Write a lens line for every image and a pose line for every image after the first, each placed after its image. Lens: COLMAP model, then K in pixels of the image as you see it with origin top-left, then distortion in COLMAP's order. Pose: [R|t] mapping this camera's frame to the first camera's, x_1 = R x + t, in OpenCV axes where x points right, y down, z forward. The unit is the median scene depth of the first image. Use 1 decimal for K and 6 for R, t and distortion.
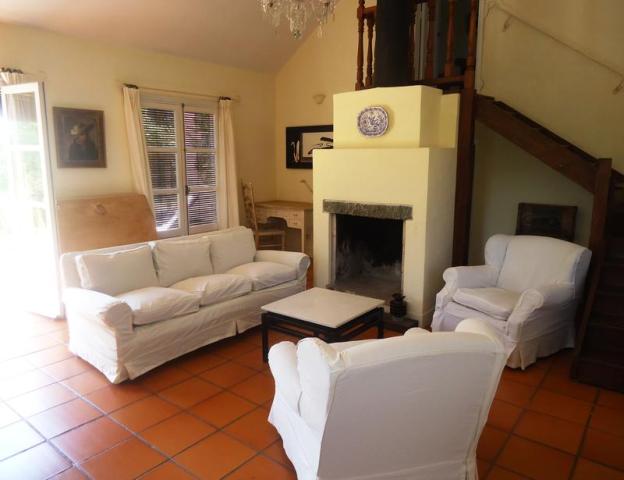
lens RADIAL K [[456.4, 0, 314.9], [0, 456.4, 241.4], [0, 0, 1]] dist [0.021026, -0.001373]
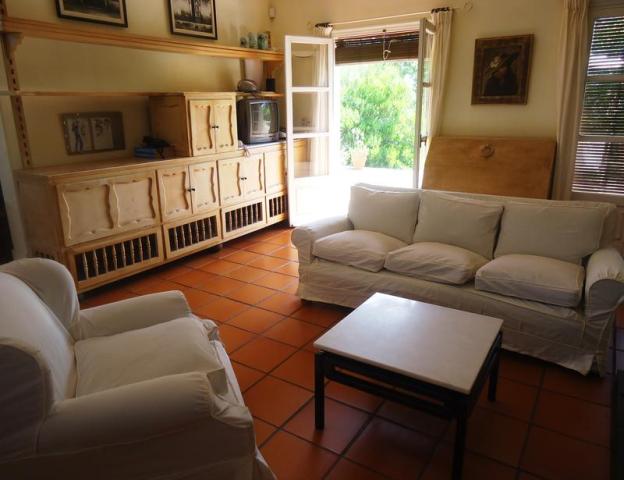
lens RADIAL K [[456.4, 0, 315.1], [0, 456.4, 233.7], [0, 0, 1]] dist [0.021026, -0.001373]
pose [[0.115006, 0.271778, -0.955463, 0.402378], [-0.167397, 0.953393, 0.251040, -0.086437], [0.979159, 0.131070, 0.155141, 0.553350]]
